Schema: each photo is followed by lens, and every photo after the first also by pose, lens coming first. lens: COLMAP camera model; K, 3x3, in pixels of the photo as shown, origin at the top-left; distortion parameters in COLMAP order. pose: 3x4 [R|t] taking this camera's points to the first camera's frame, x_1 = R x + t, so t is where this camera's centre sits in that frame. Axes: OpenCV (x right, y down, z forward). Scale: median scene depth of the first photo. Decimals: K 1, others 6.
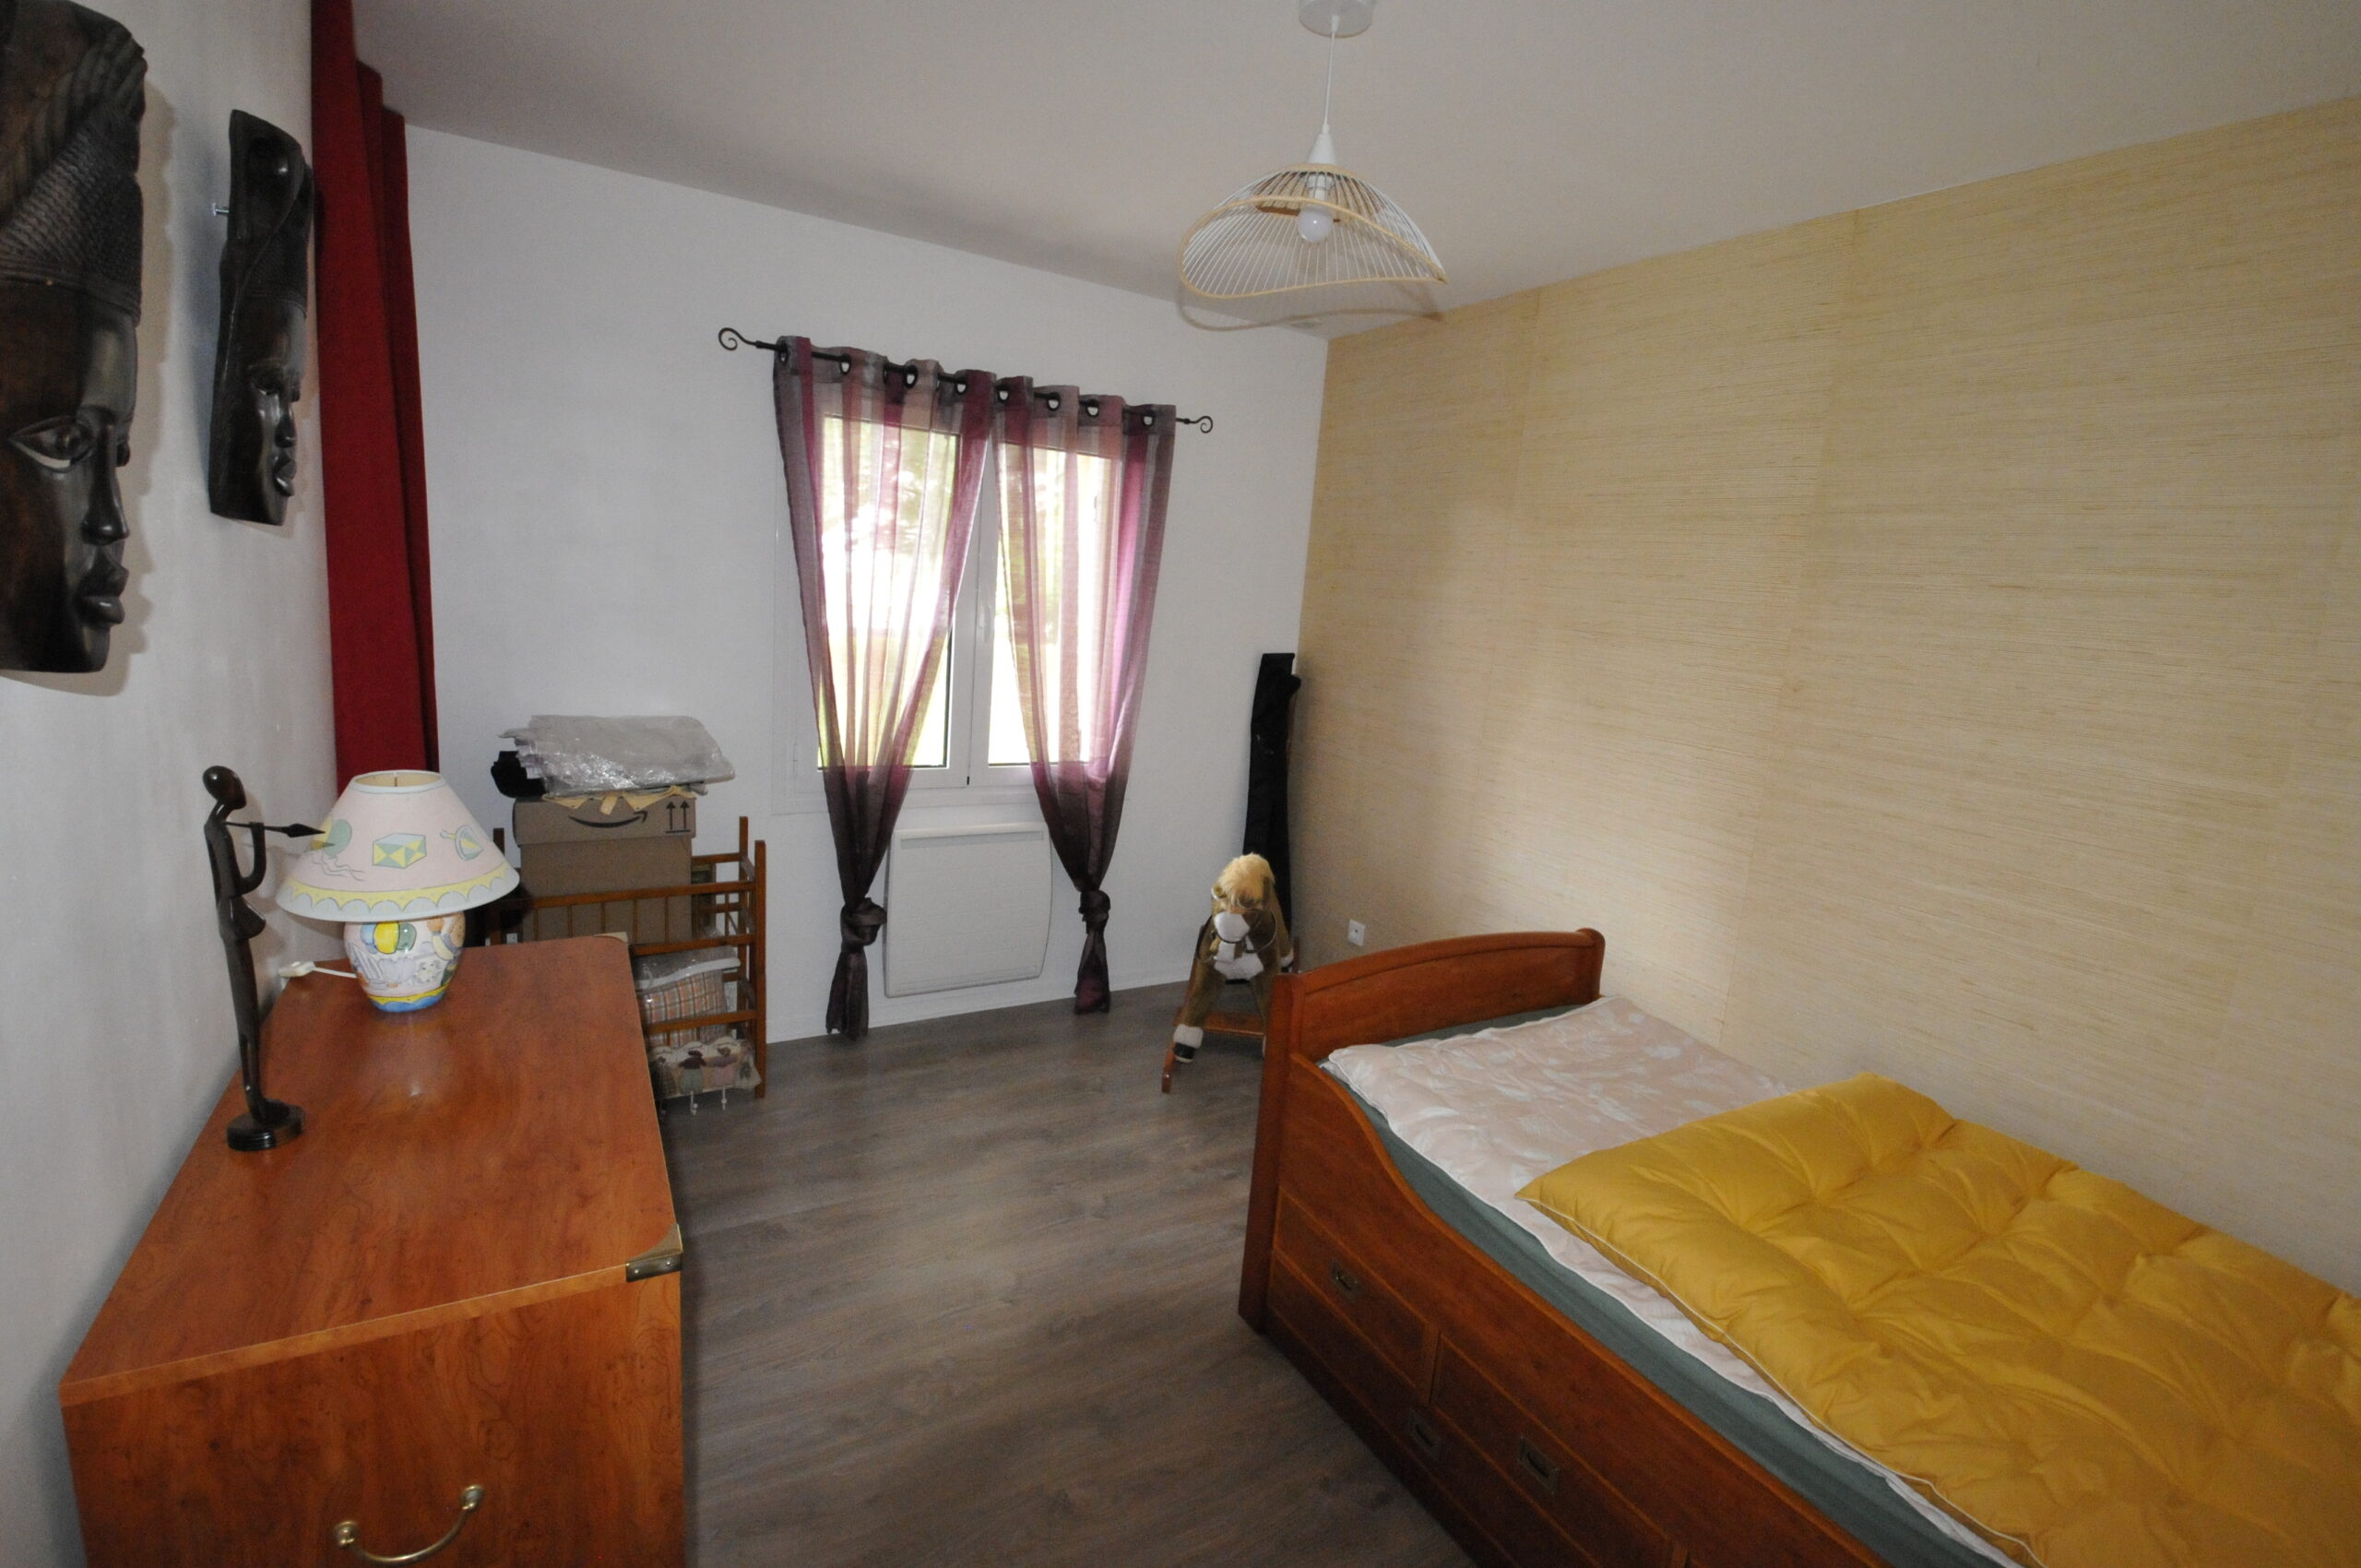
lens RADIAL K [[1036.6, 0, 1182.9], [0, 1036.6, 778.9], [0, 0, 1]] dist [0.001222, -0.017164]
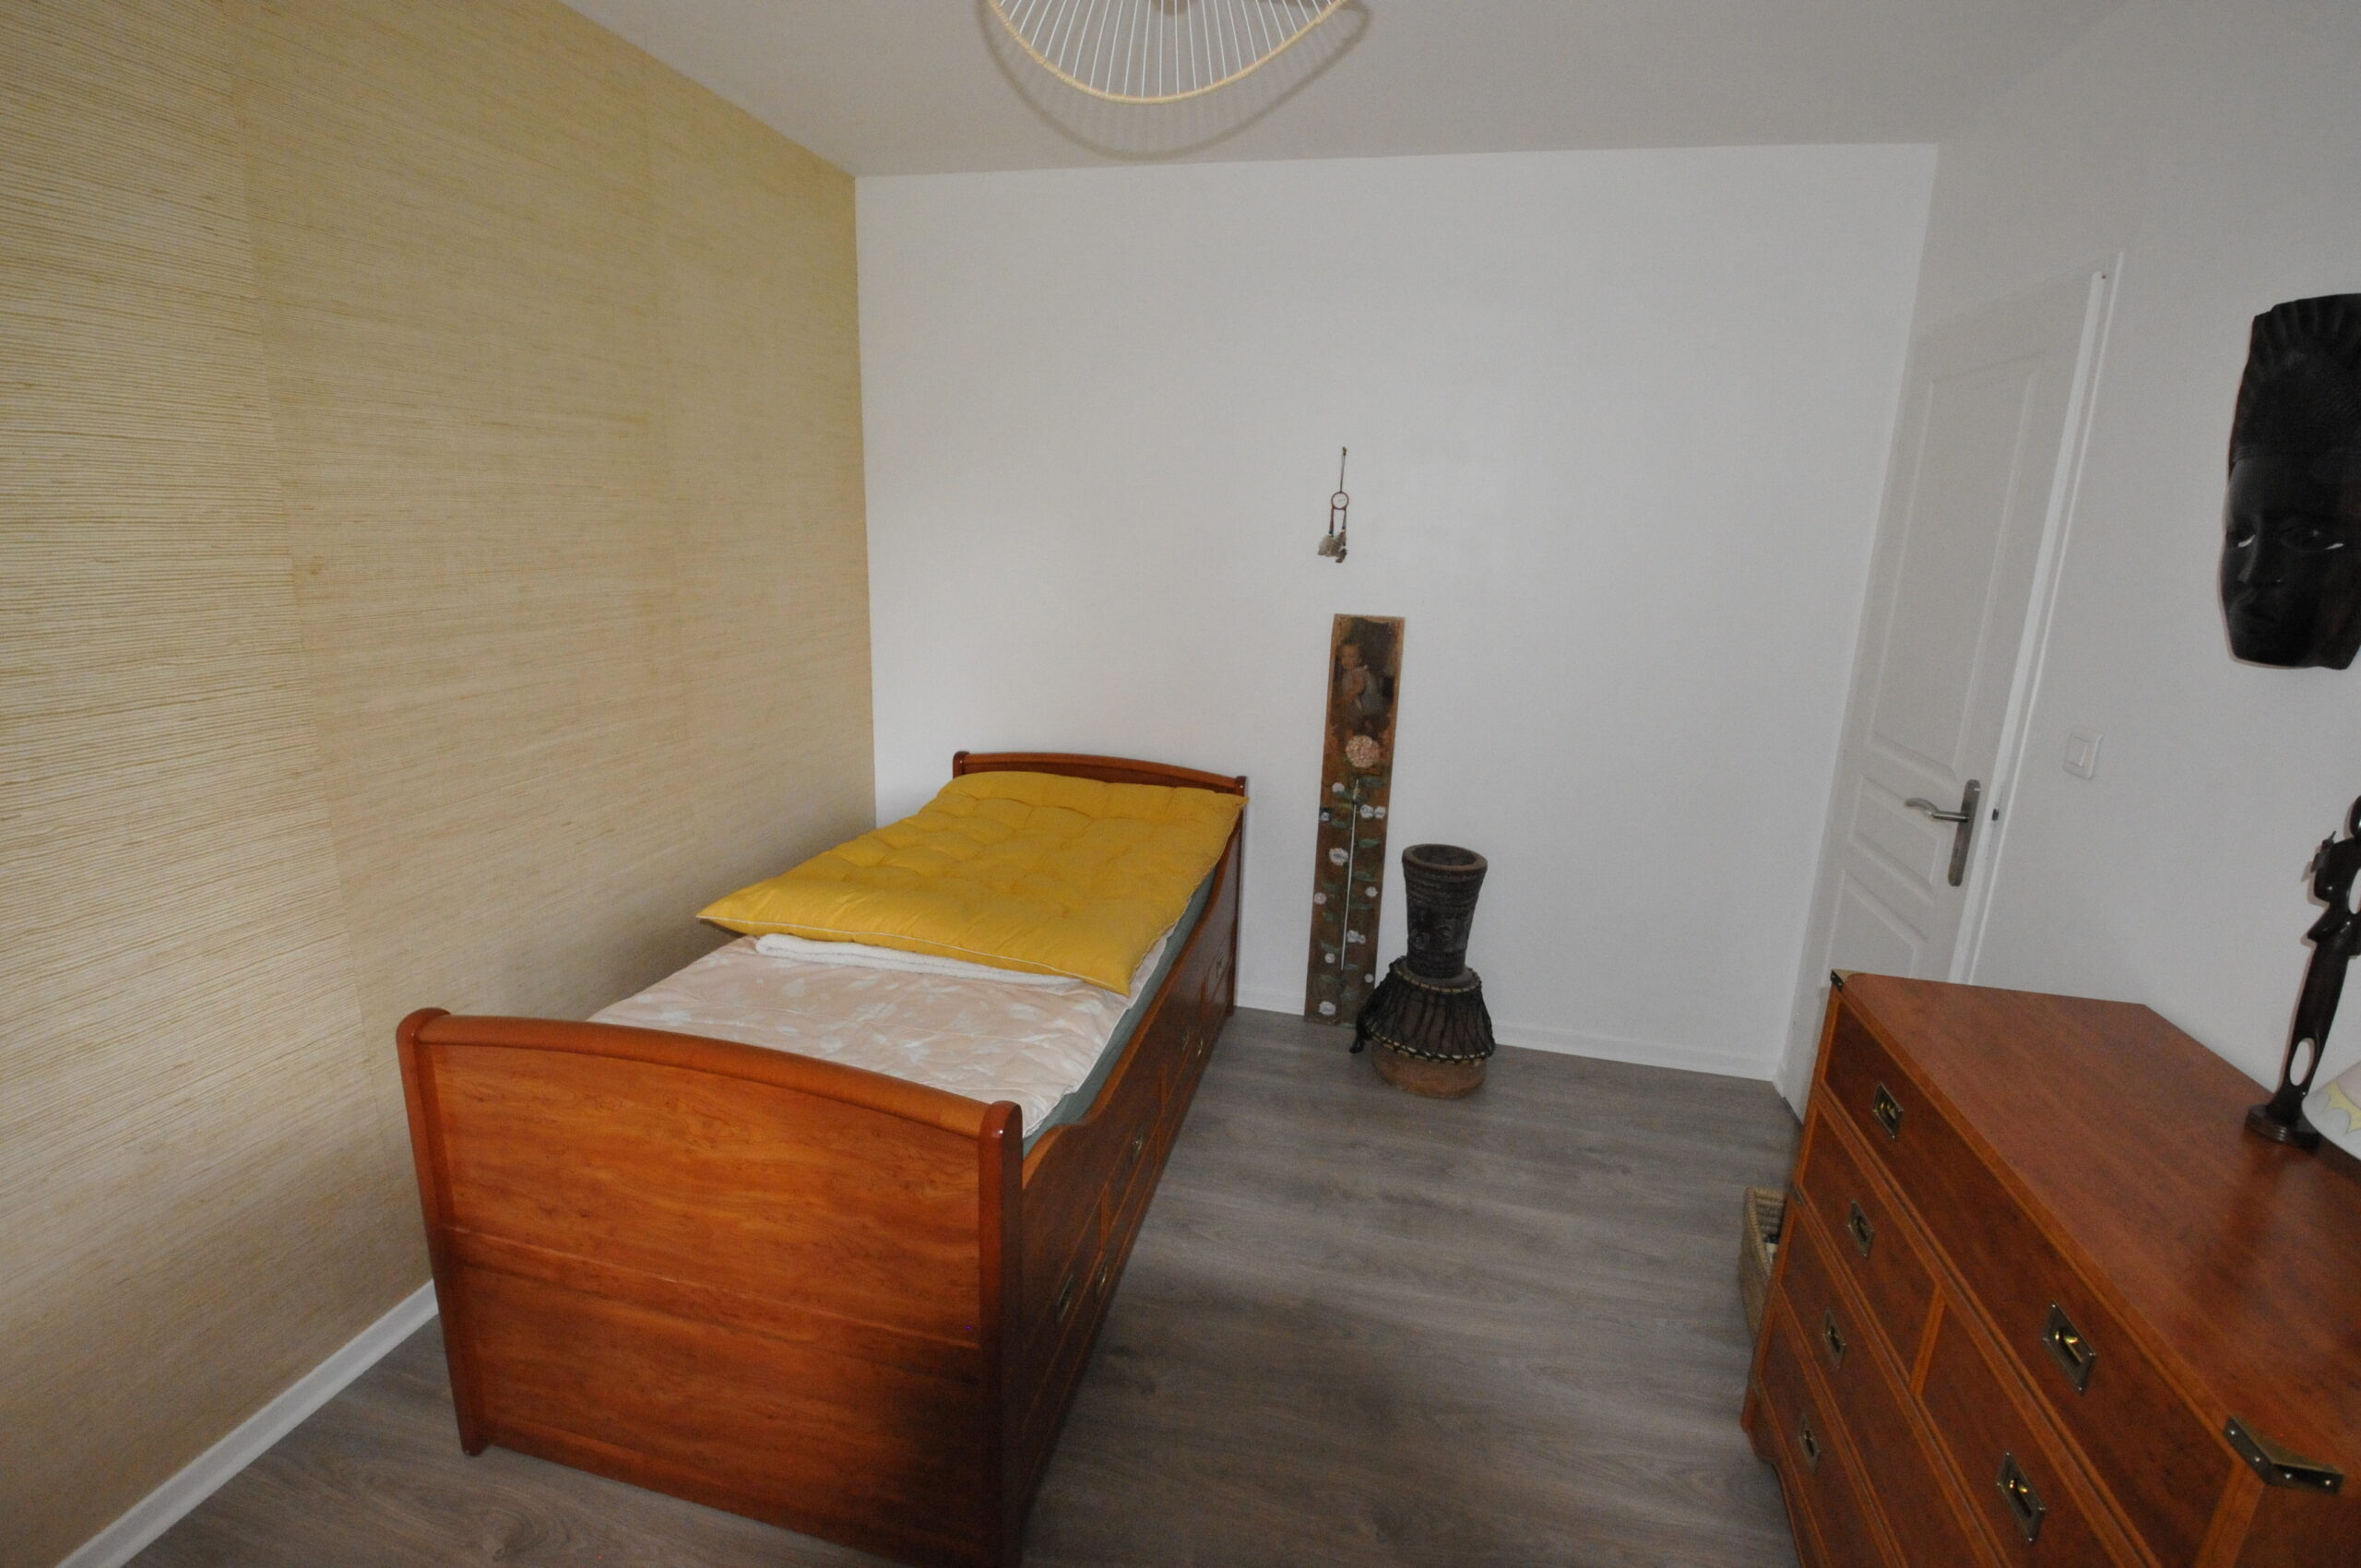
lens RADIAL K [[1036.6, 0, 1179.7], [0, 1036.6, 771.8], [0, 0, 1]] dist [0.001222, -0.017164]
pose [[-0.717784, -0.264960, 0.643881, -0.329610], [0.038954, 0.908032, 0.417085, -0.258739], [-0.695175, 0.324459, -0.641450, 1.233629]]
